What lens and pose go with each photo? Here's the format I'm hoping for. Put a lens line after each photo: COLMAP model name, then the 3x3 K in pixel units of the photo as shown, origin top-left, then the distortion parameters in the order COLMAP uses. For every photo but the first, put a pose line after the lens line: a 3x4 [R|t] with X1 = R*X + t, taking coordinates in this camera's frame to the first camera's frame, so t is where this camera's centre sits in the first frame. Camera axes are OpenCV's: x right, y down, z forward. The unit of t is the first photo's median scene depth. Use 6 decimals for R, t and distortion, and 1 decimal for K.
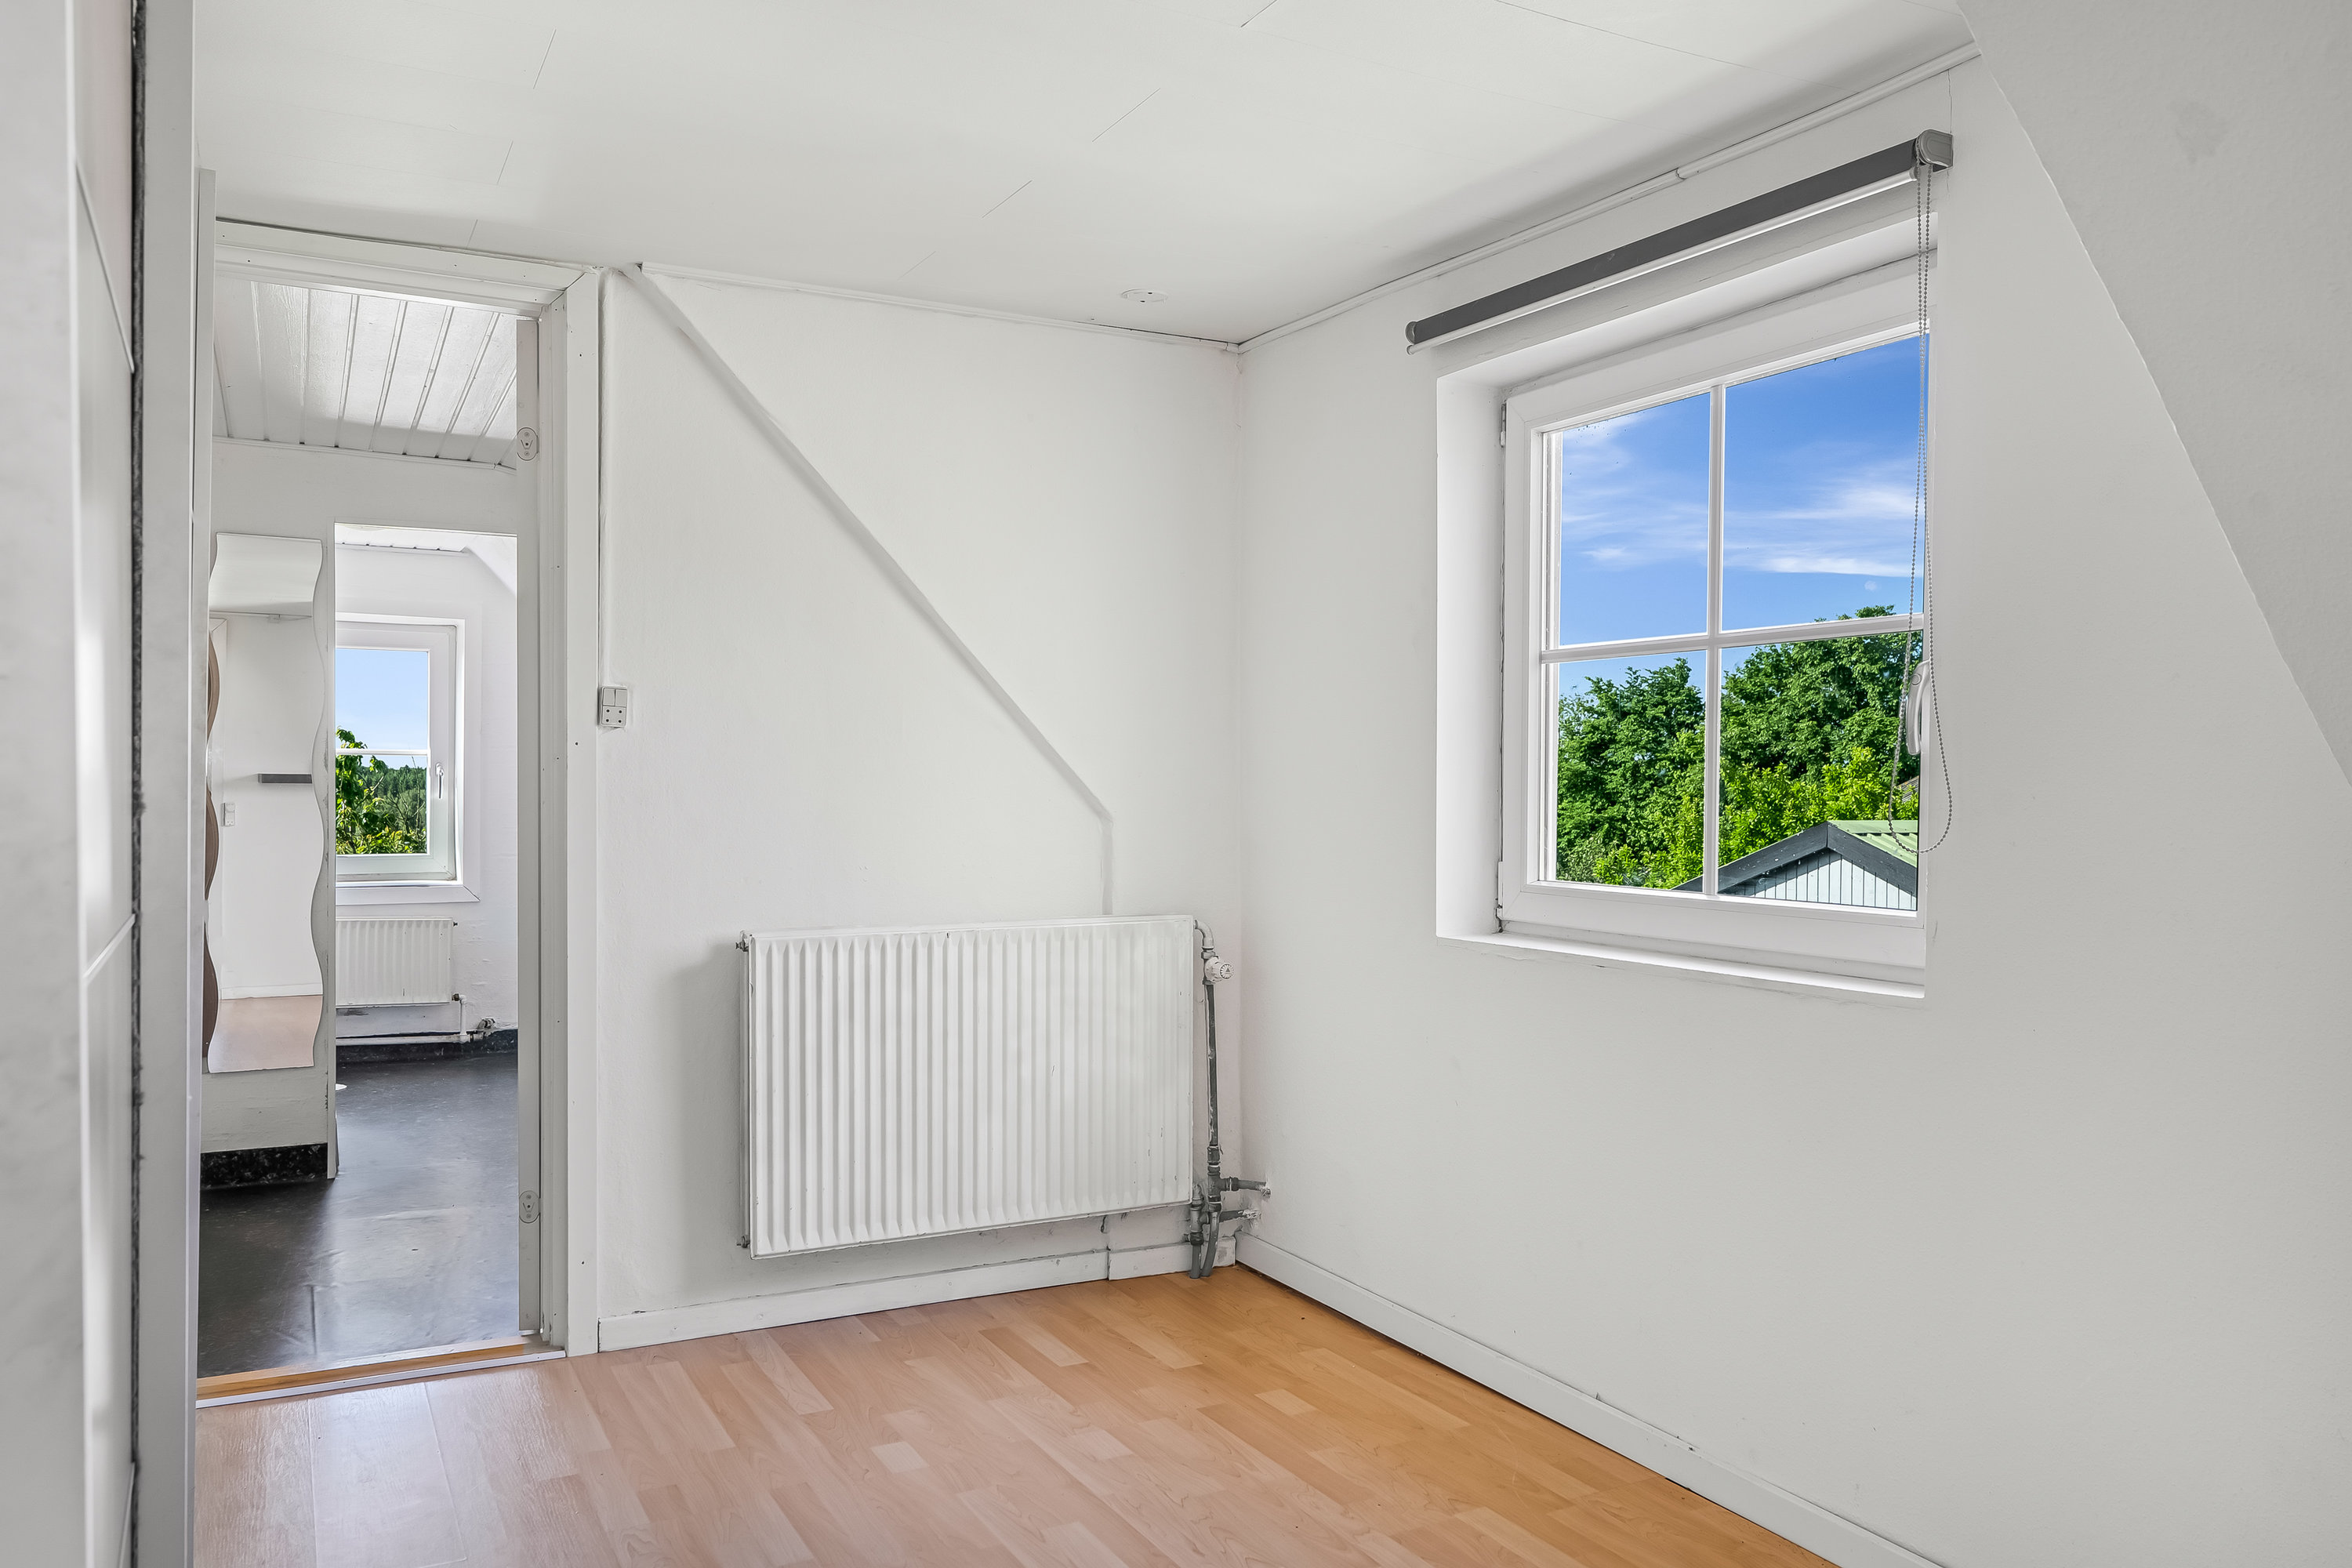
lens RADIAL K [[1789.0, 0, 1179.9], [0, 1789.0, 781.0], [0, 0, 1]] dist [0.023091, -0.000922]
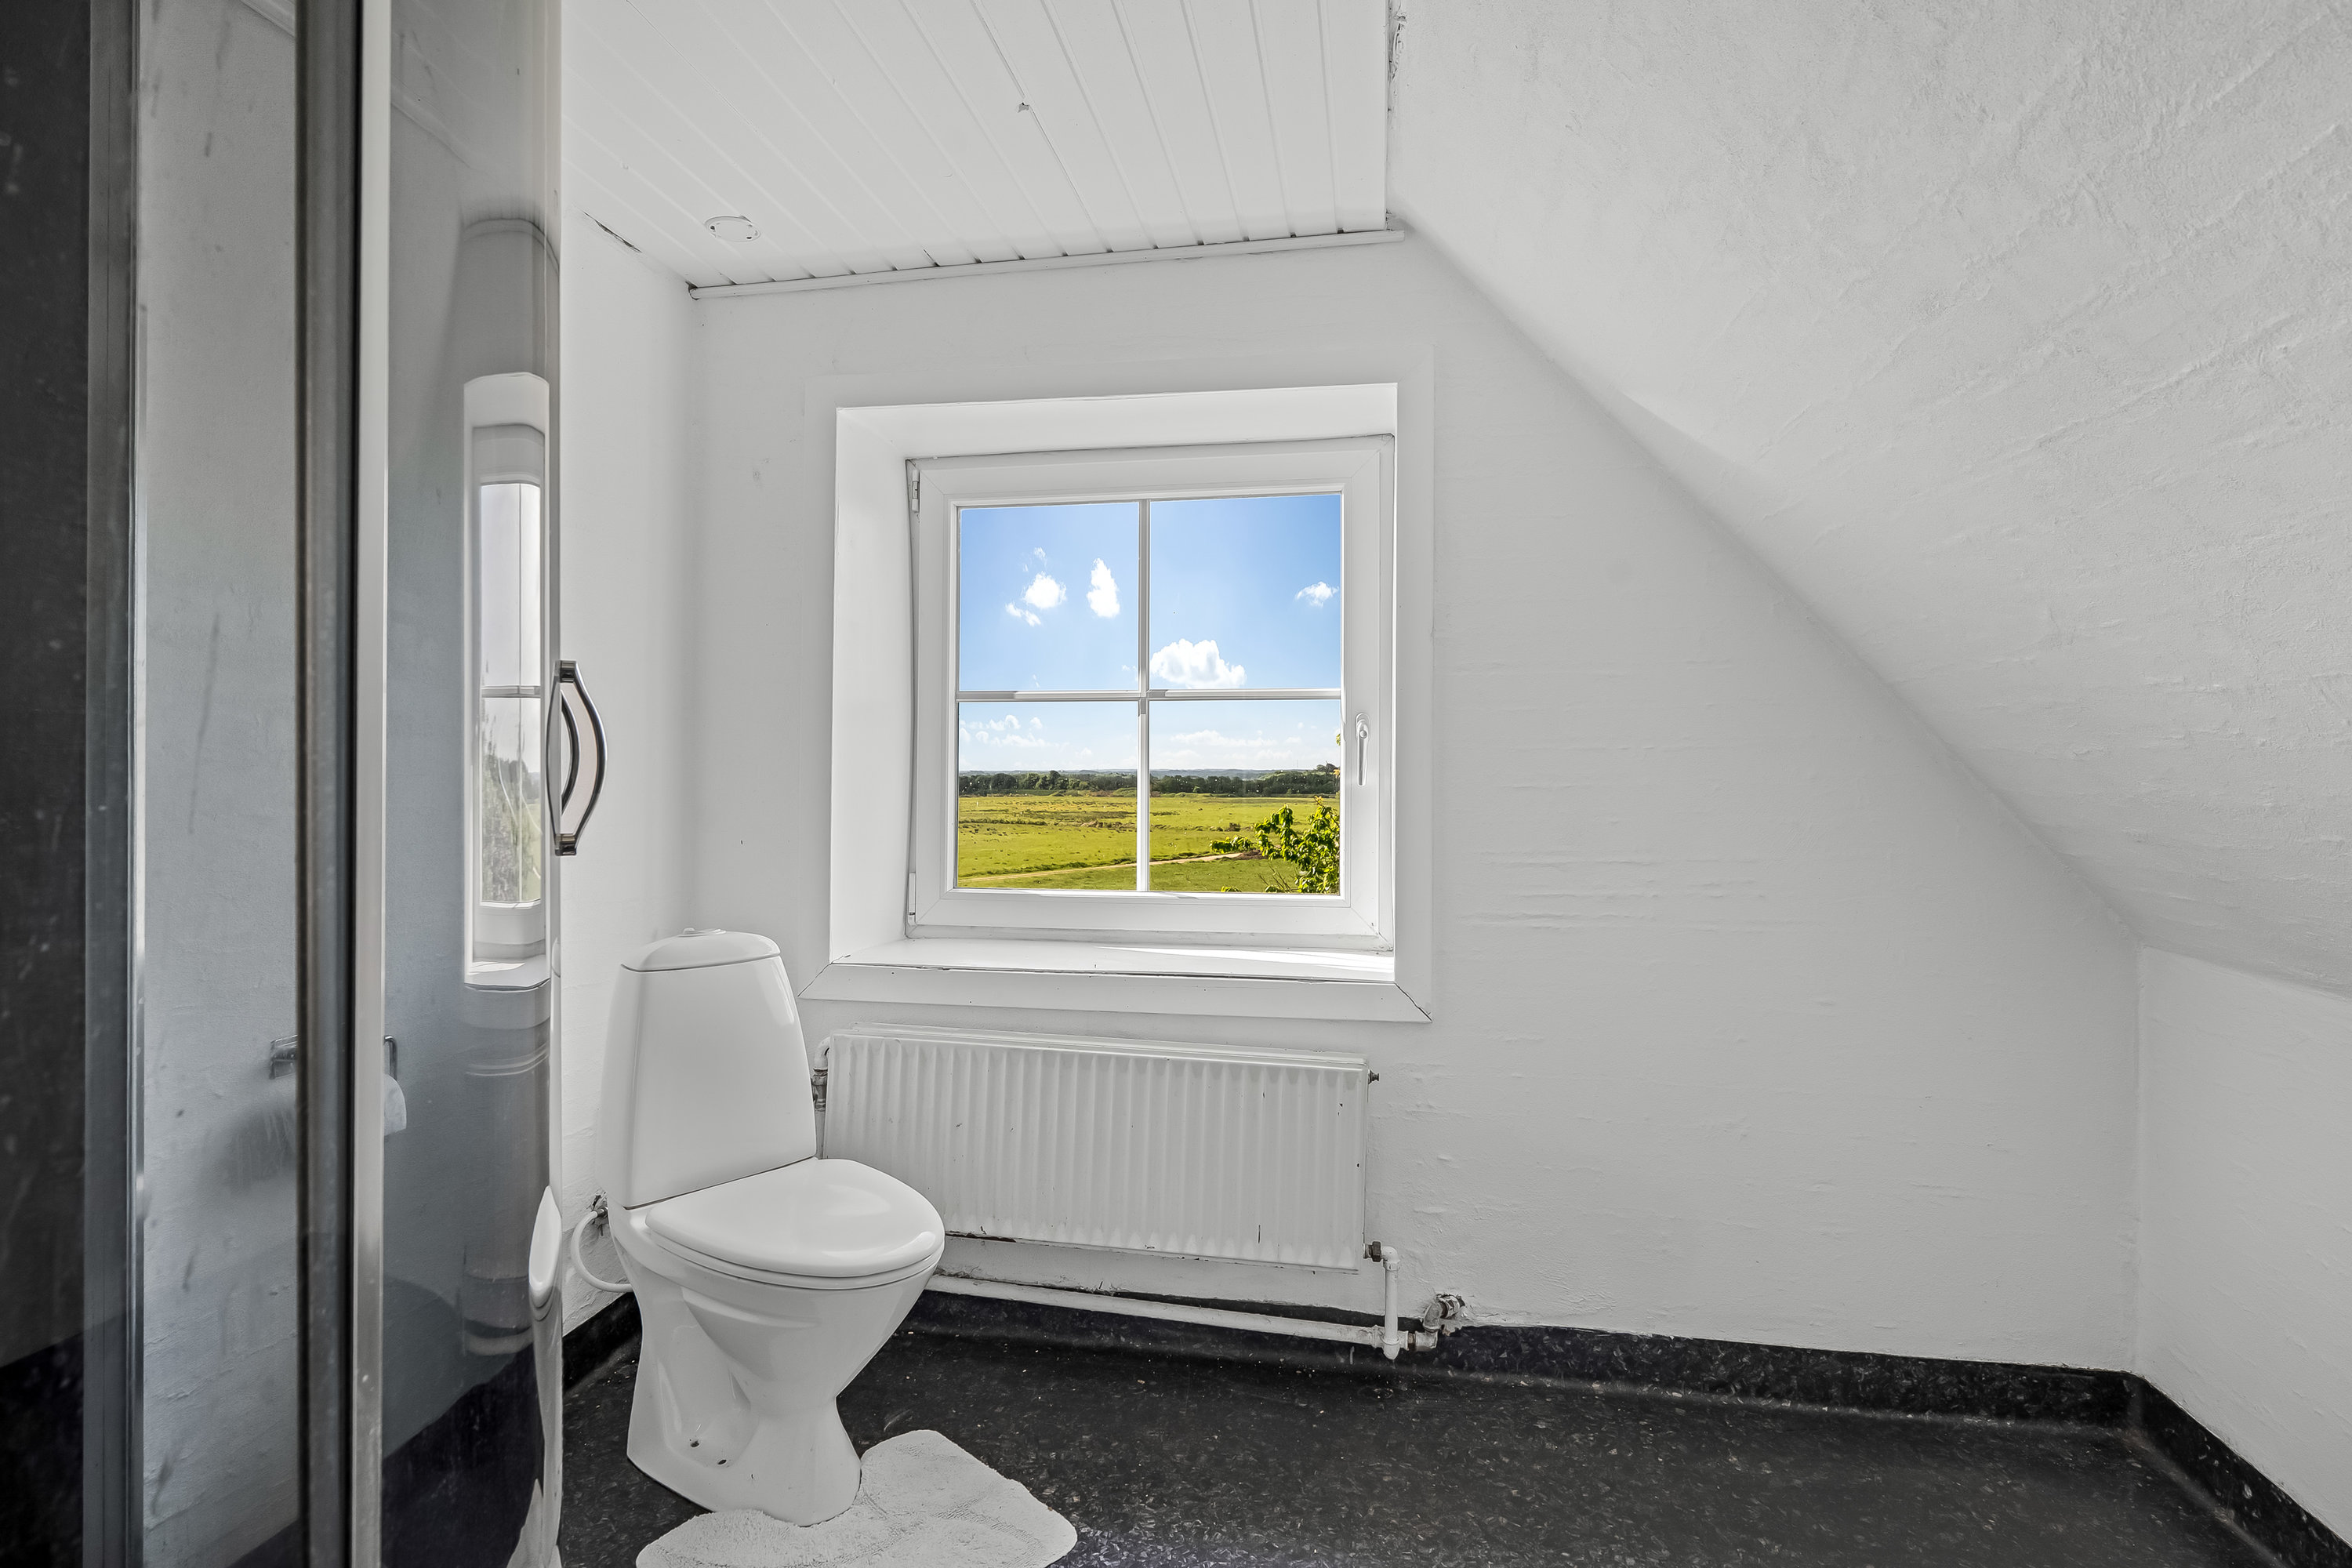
lens RADIAL K [[1219.9, 0, 1178.6], [0, 1219.9, 762.3], [0, 0, 1]] dist [0.004728, 0.000316]
pose [[0.801376, -0.000886, -0.598160, -0.259038], [0.003038, 0.999992, 0.002589, 0.002532], [0.598153, -0.003893, 0.801373, 0.719638]]
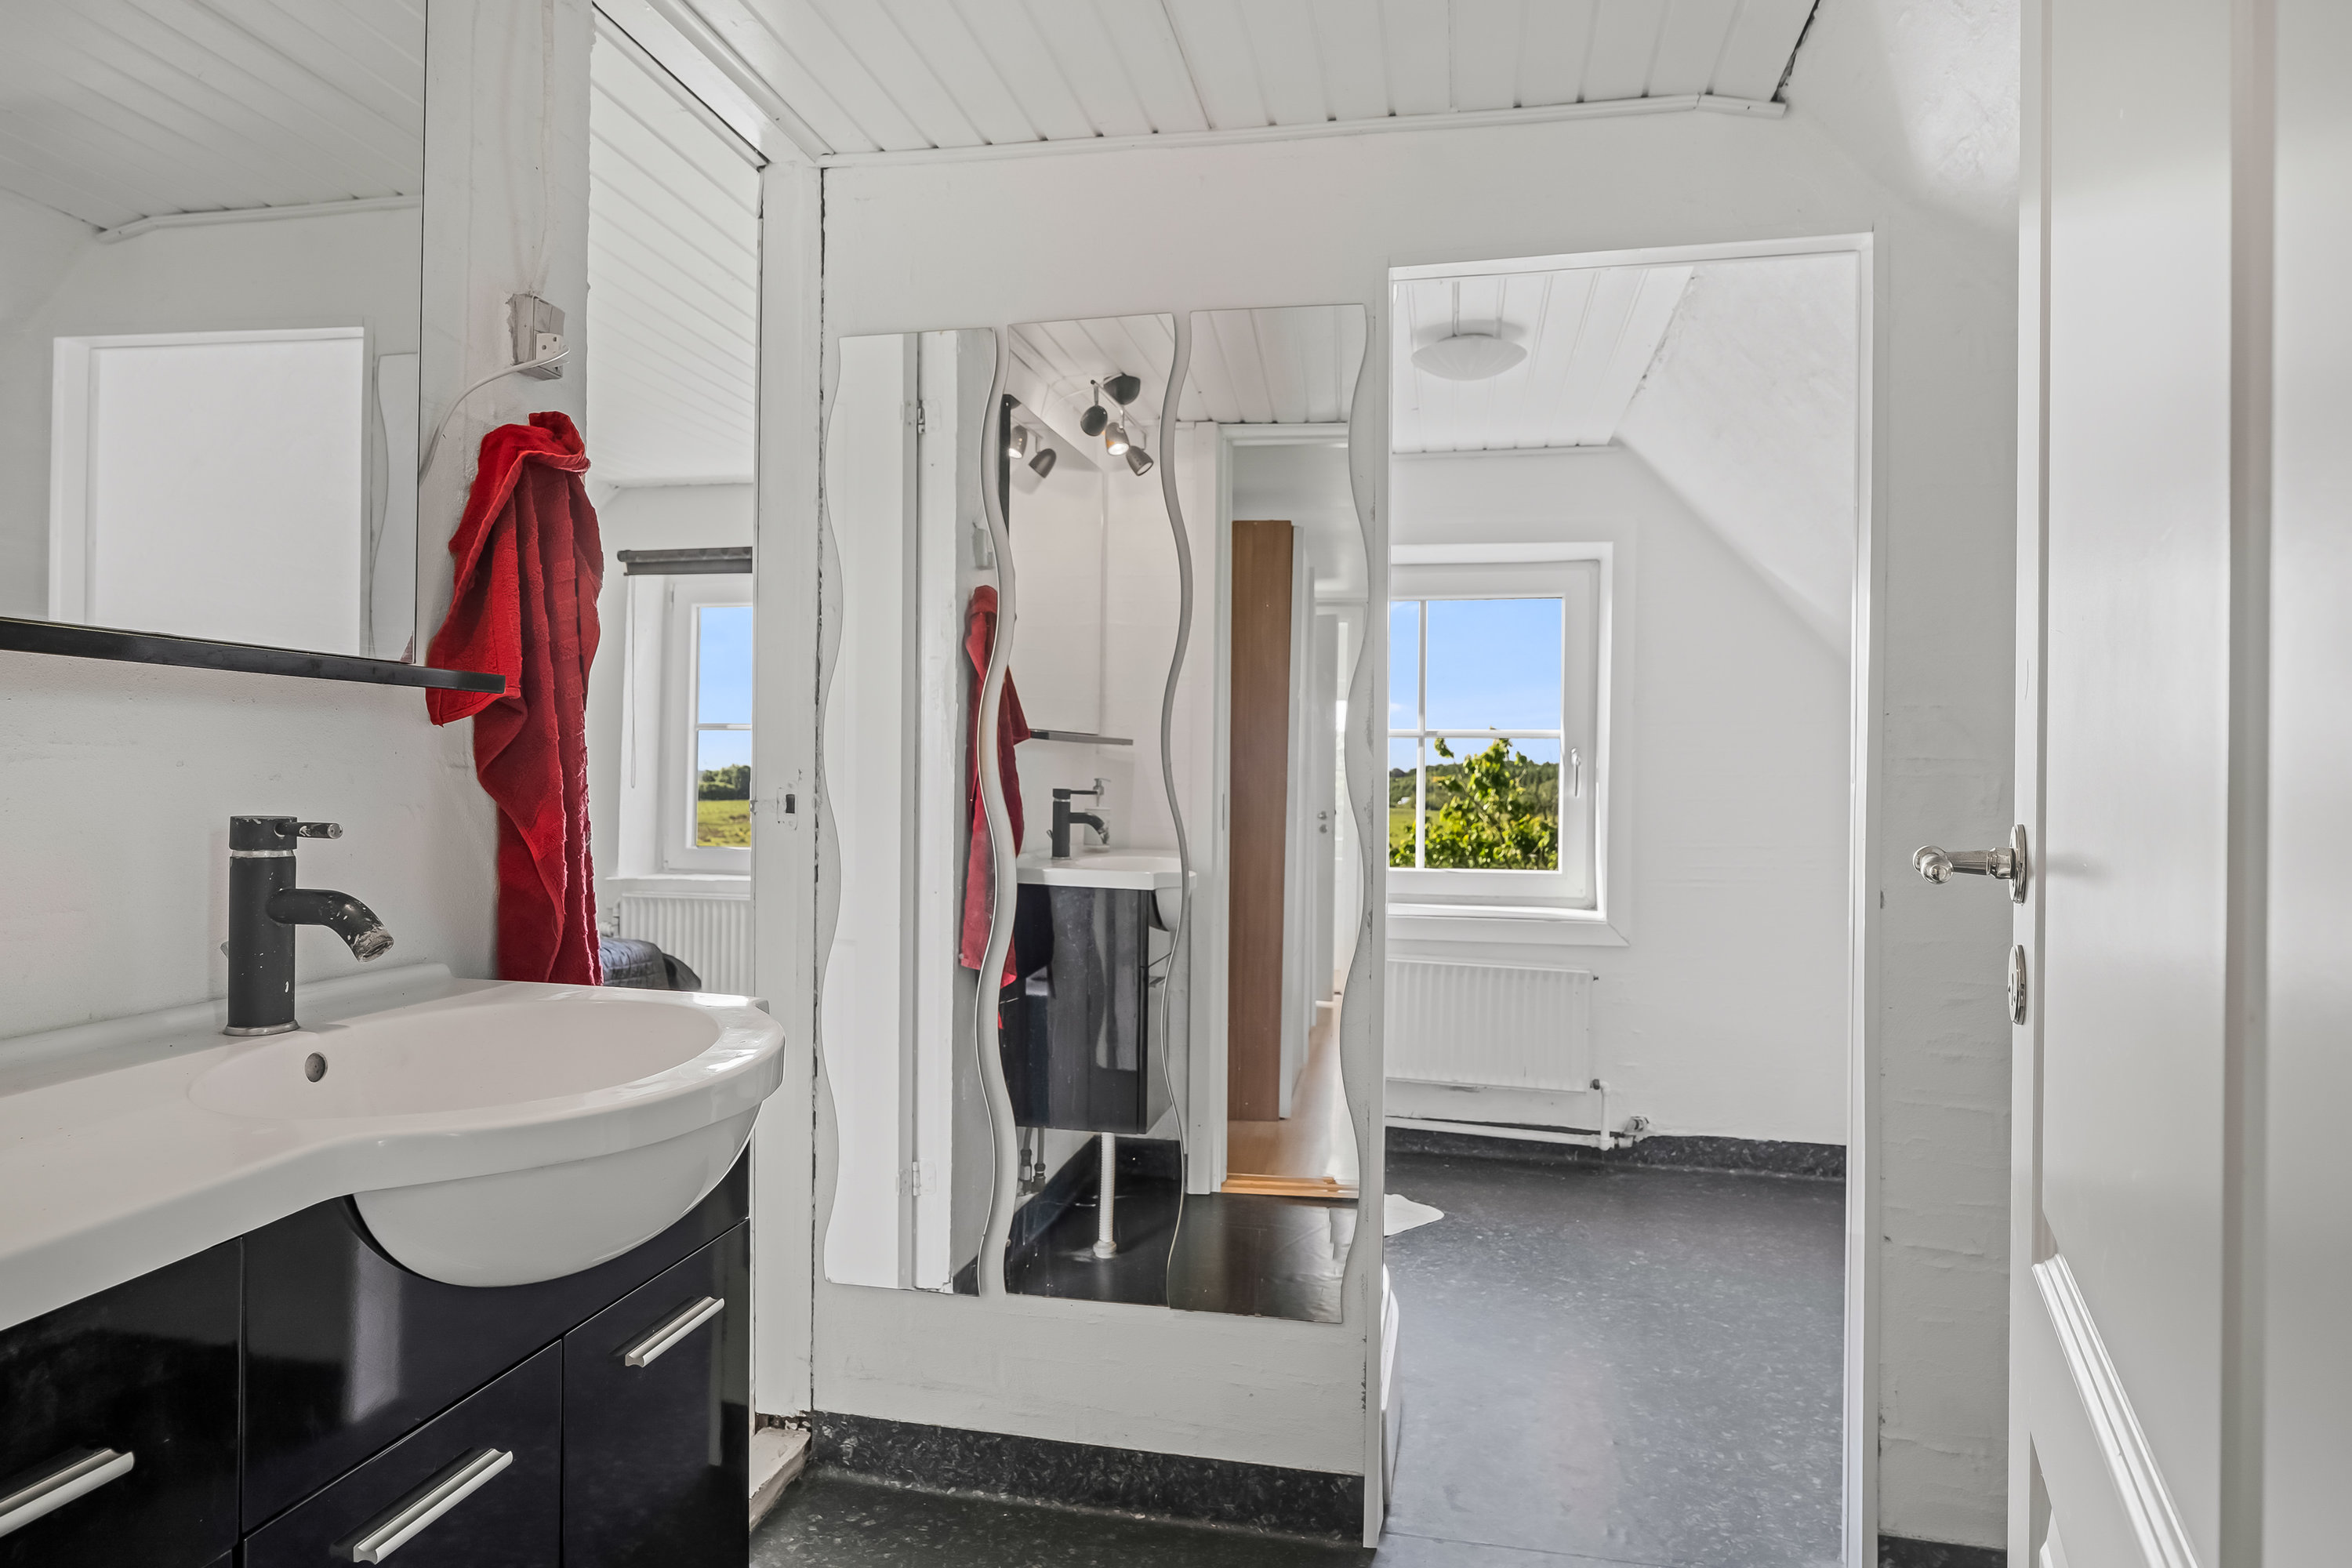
lens RADIAL K [[1402.9, 0, 1165.3], [0, 1402.9, 781.1], [0, 0, 1]] dist [-0.008489, -0.000472]
pose [[0.782143, 0.011132, -0.622999, -0.191784], [-0.008336, 0.999938, 0.007402, 0.000534], [0.623043, -0.000596, 0.782188, 0.460408]]
